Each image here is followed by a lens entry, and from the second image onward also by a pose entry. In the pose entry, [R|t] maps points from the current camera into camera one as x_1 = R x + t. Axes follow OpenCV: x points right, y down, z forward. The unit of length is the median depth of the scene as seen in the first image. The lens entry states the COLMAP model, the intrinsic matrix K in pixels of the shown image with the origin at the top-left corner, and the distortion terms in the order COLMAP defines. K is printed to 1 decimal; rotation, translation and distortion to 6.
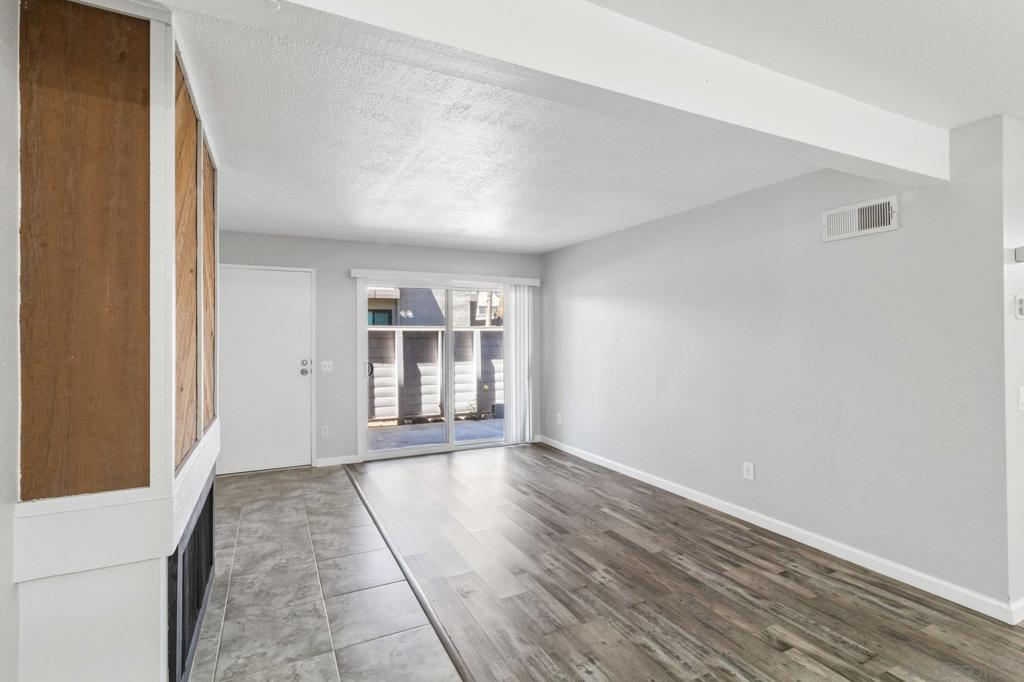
lens RADIAL K [[482.1, 0, 504.3], [0, 482.1, 330.5], [0, 0, 1]] dist [0.005806, -0.001674]
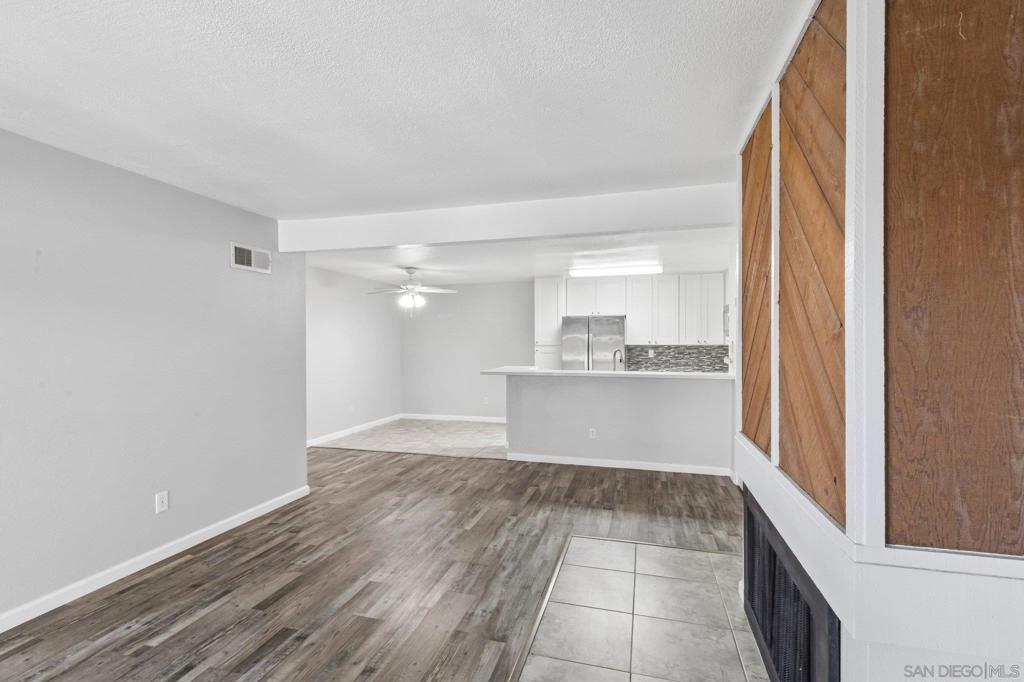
lens RADIAL K [[482.1, 0, 495.8], [0, 482.1, 354.5], [0, 0, 1]] dist [0.005806, -0.001674]
pose [[-0.730725, -0.007783, 0.682628, -0.486496], [0.000870, 0.999924, 0.012331, 0.012833], [-0.682672, 0.009604, -0.730662, 1.122525]]
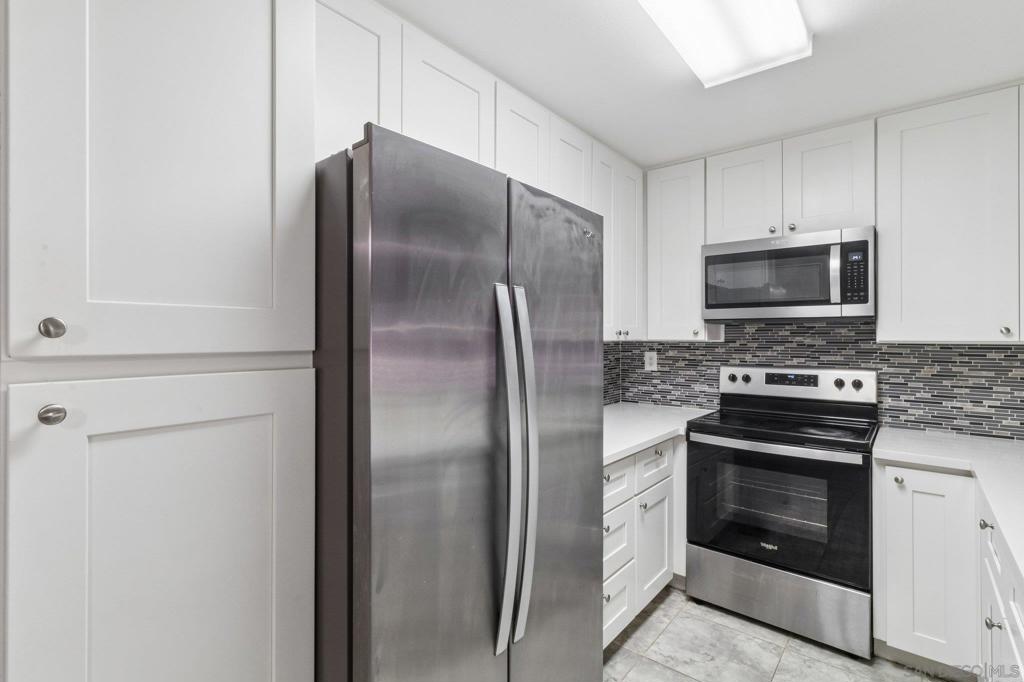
lens RADIAL K [[482.1, 0, 503.2], [0, 482.1, 334.9], [0, 0, 1]] dist [0.005806, -0.001674]
pose [[-0.914360, 0.004946, -0.404872, 0.624244], [0.010003, 0.999896, -0.010376, -0.004660], [0.404779, -0.013537, -0.914314, -0.164704]]
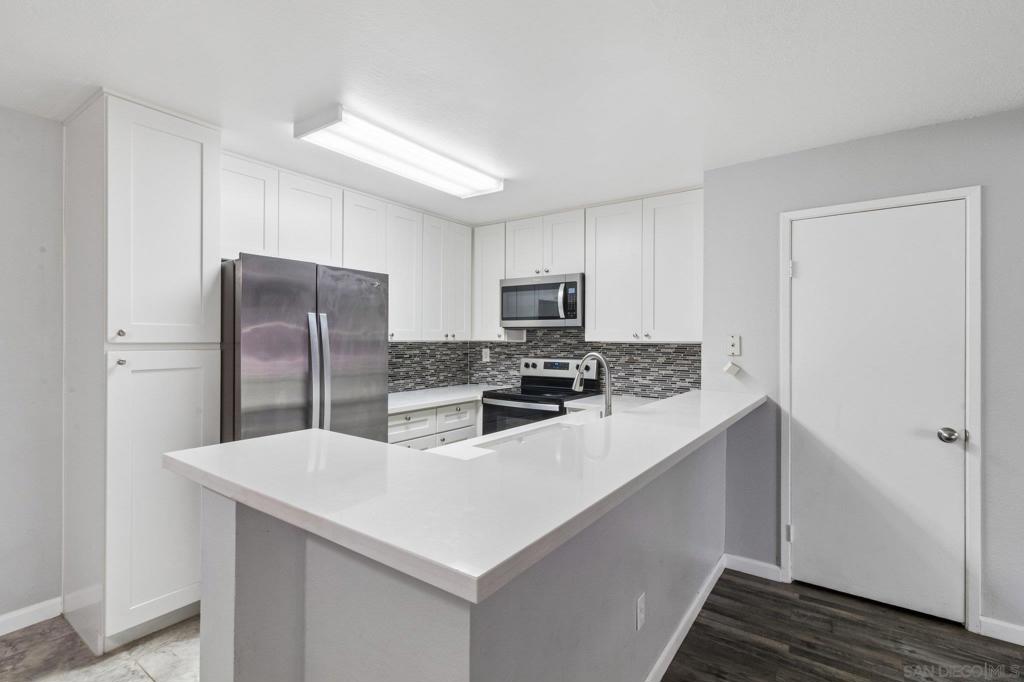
lens RADIAL K [[482.1, 0, 503.4], [0, 482.1, 338.0], [0, 0, 1]] dist [0.005806, -0.001674]
pose [[-0.881851, 0.001903, -0.471524, 0.584403], [0.006219, 0.999952, -0.007594, 0.001312], [0.471487, -0.009629, -0.881821, 0.266382]]
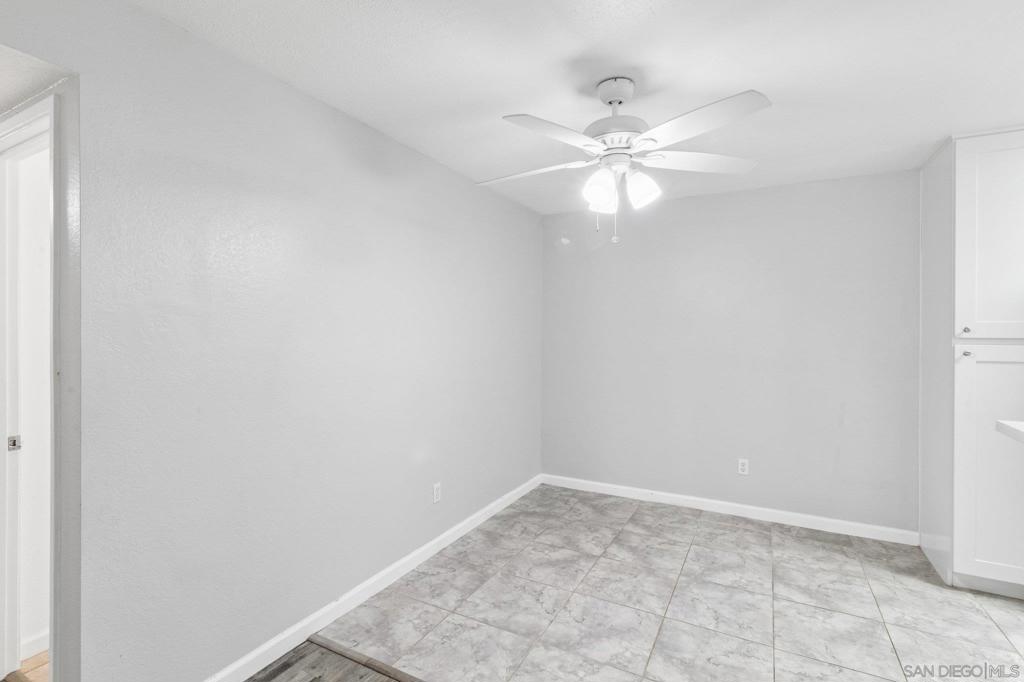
lens RADIAL K [[482.1, 0, 509.4], [0, 482.1, 331.3], [0, 0, 1]] dist [0.005806, -0.001674]
pose [[-0.586436, 0.002791, 0.809991, 0.537138], [-0.012465, 0.999845, -0.012470, 0.006812], [-0.809900, -0.017409, -0.586310, 0.482740]]
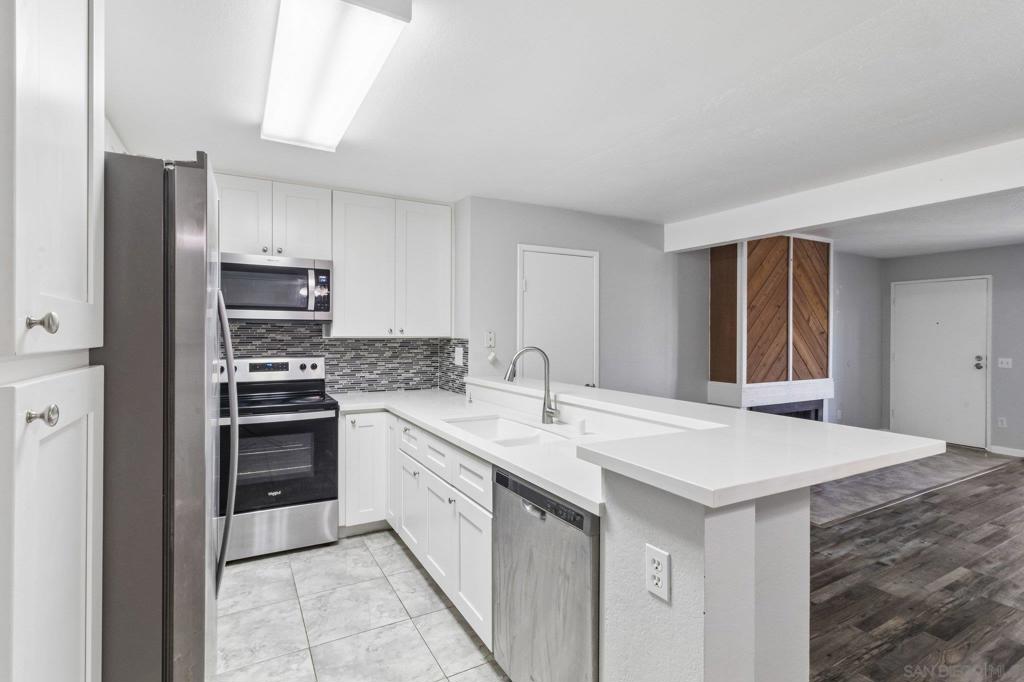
lens RADIAL K [[482.1, 0, 503.3], [0, 482.1, 337.0], [0, 0, 1]] dist [0.005806, -0.001674]
pose [[0.053922, 0.011343, -0.998481, 0.873472], [0.006492, 0.999910, 0.011710, -0.006439], [0.998524, -0.007113, 0.053843, -0.248836]]
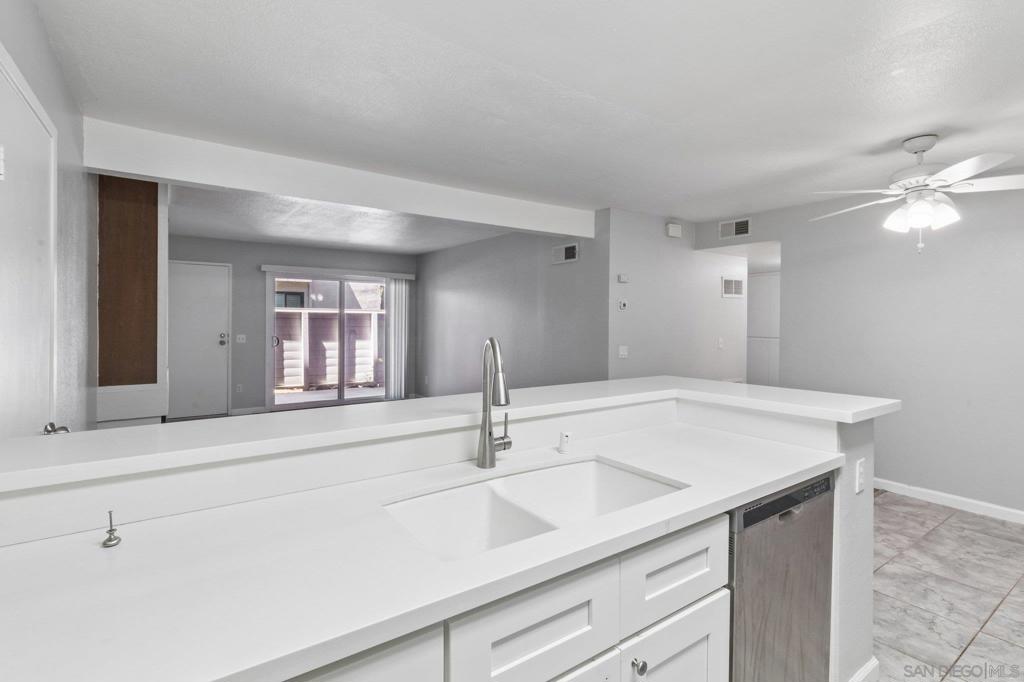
lens RADIAL K [[482.1, 0, 502.5], [0, 482.1, 320.4], [0, 0, 1]] dist [0.005806, -0.001674]
pose [[0.988640, 0.012859, 0.149754, 0.181535], [-0.014744, 0.999825, 0.011487, -0.001736], [-0.149580, -0.013564, 0.988657, -0.530762]]
